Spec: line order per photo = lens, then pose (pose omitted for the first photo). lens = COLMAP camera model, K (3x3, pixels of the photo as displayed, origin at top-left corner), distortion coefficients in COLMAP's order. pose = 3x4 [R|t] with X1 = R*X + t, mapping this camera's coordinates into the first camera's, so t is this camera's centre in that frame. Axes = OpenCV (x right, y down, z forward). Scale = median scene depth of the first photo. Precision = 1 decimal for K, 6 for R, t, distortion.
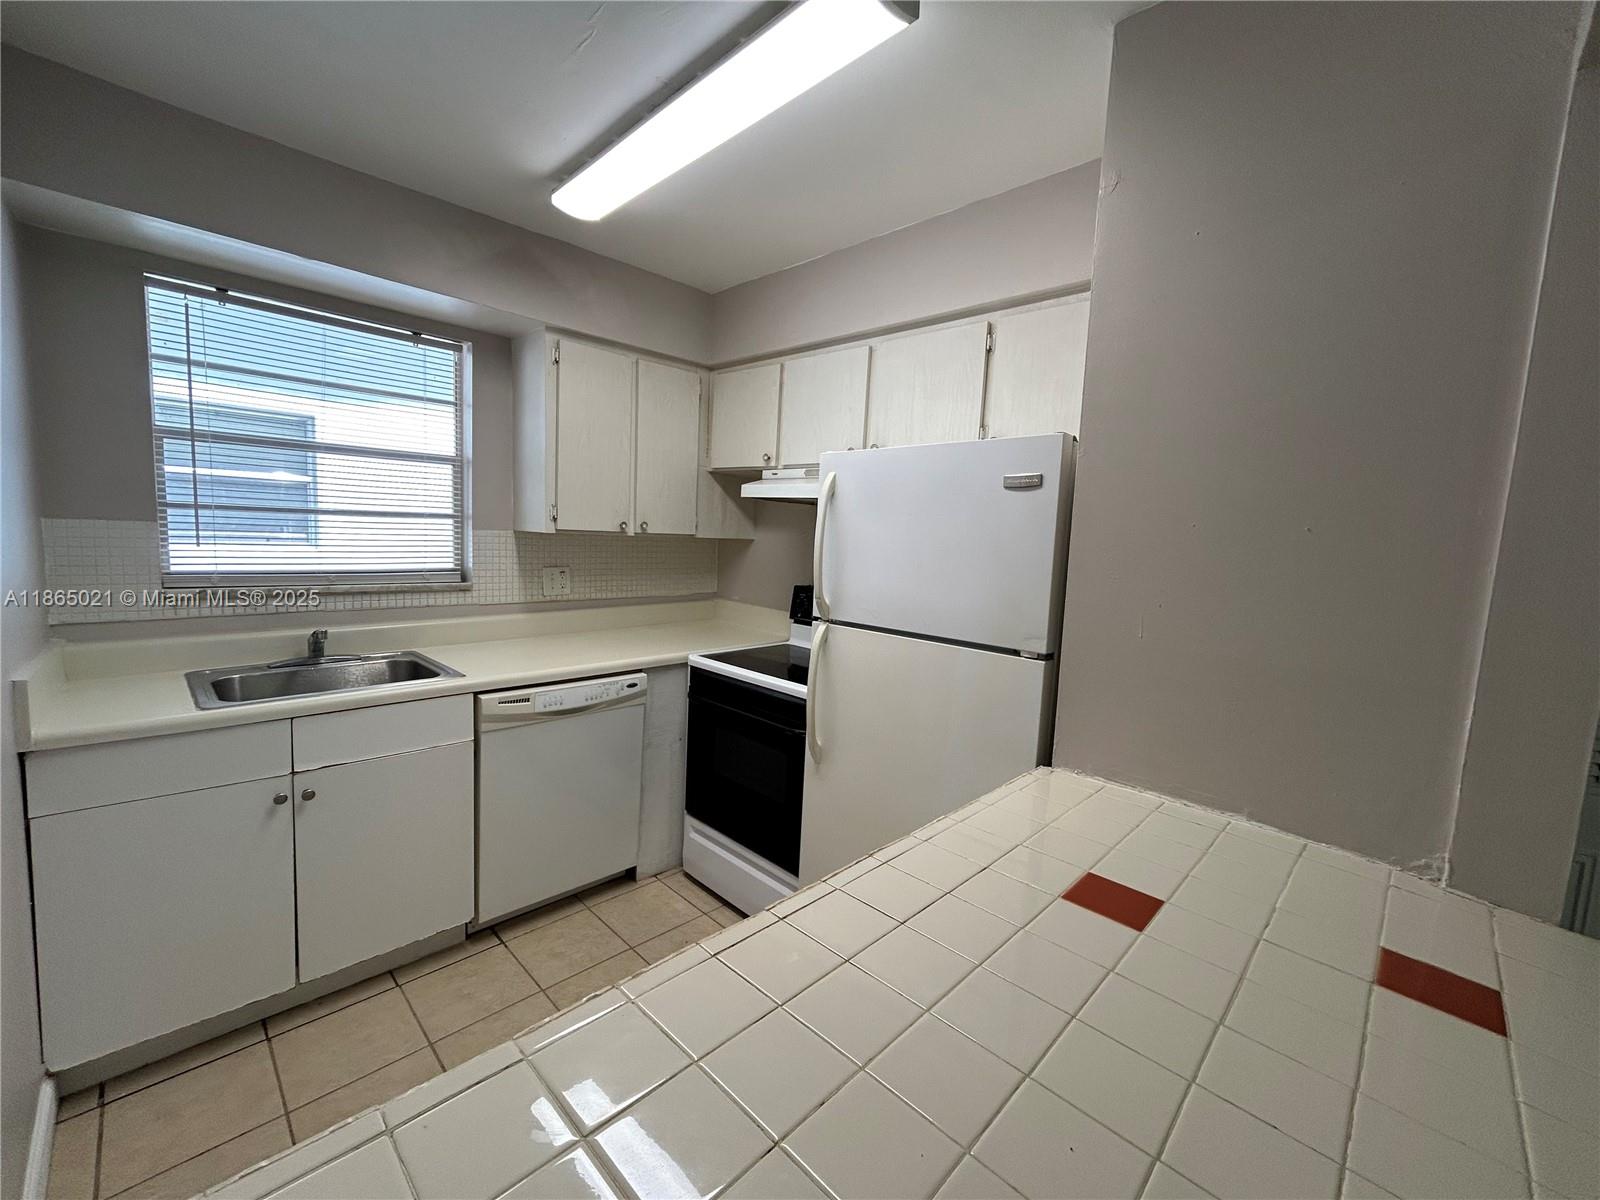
lens RADIAL K [[649.8, 0, 796.9], [0, 649.8, 598.8], [0, 0, 1]] dist [-0.001979, 0.000059]
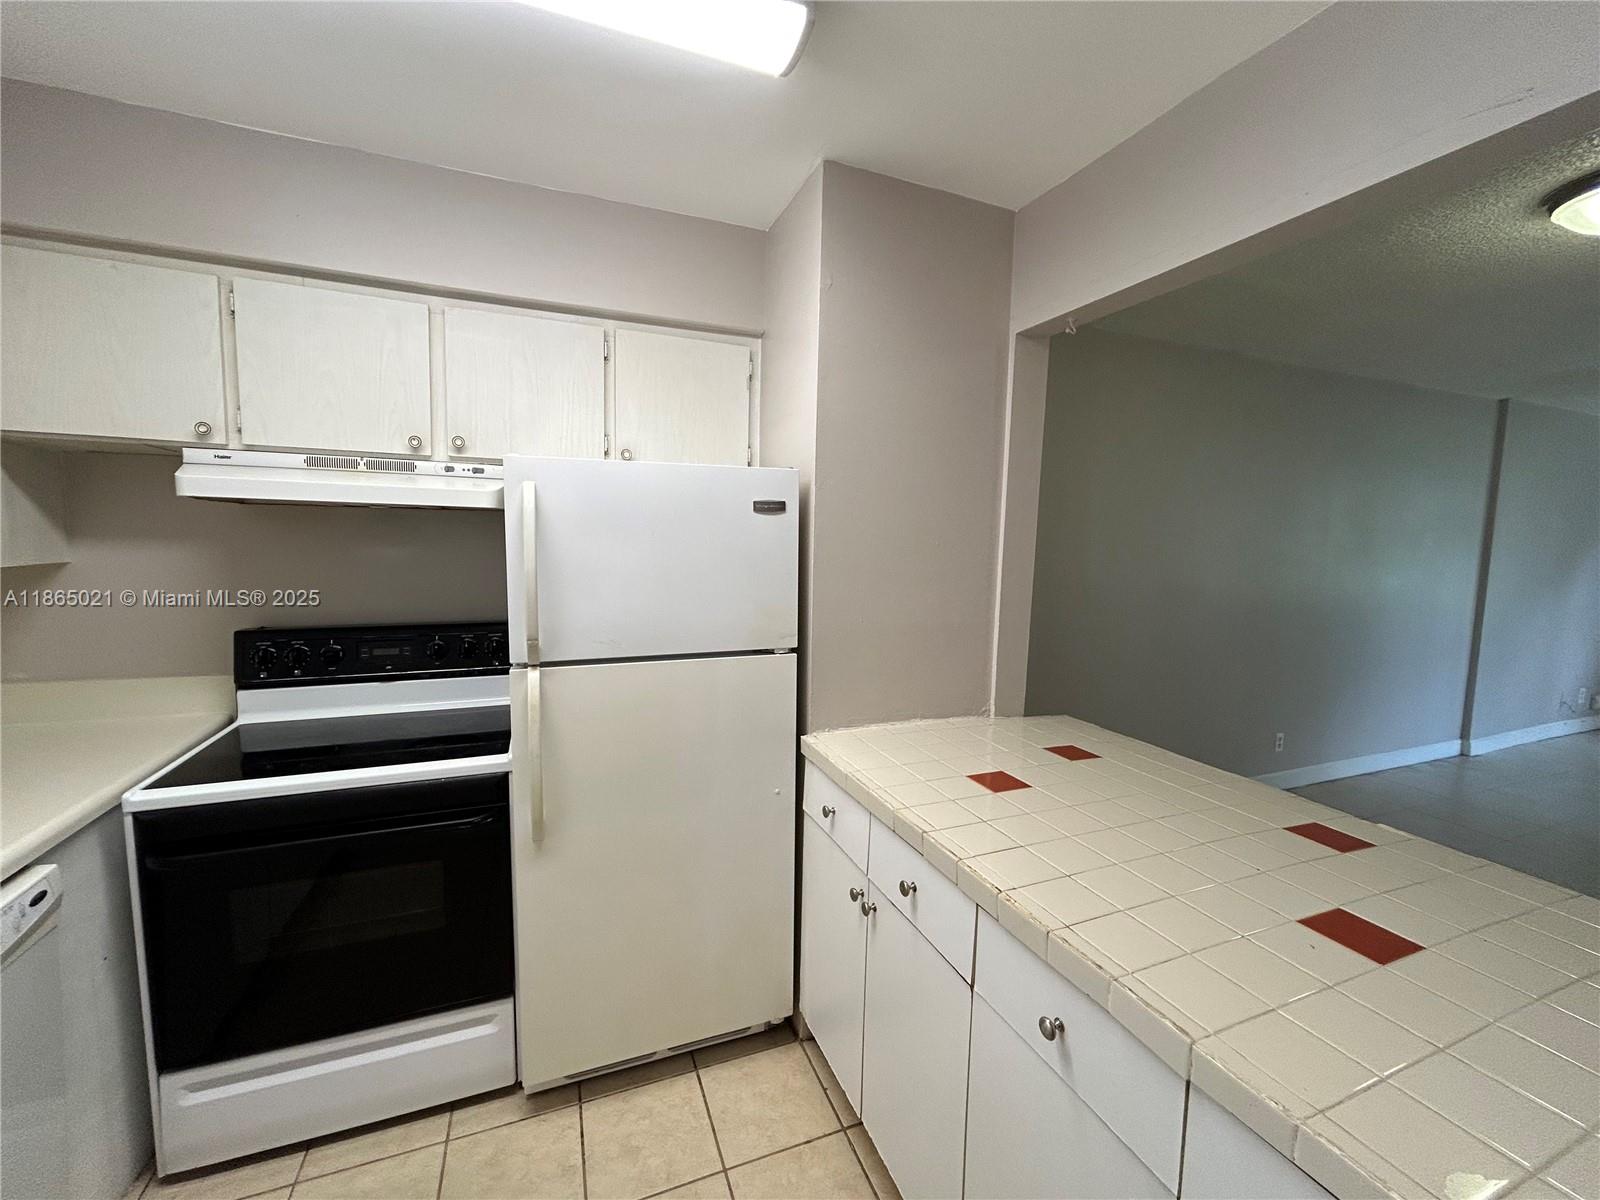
lens RADIAL K [[649.8, 0, 797.0], [0, 649.8, 597.3], [0, 0, 1]] dist [-0.001979, 0.000059]
pose [[0.397957, -0.129367, 0.908237, -0.424183], [0.093956, 0.990549, 0.099924, -0.077543], [-0.912580, 0.045569, 0.406350, 0.286136]]
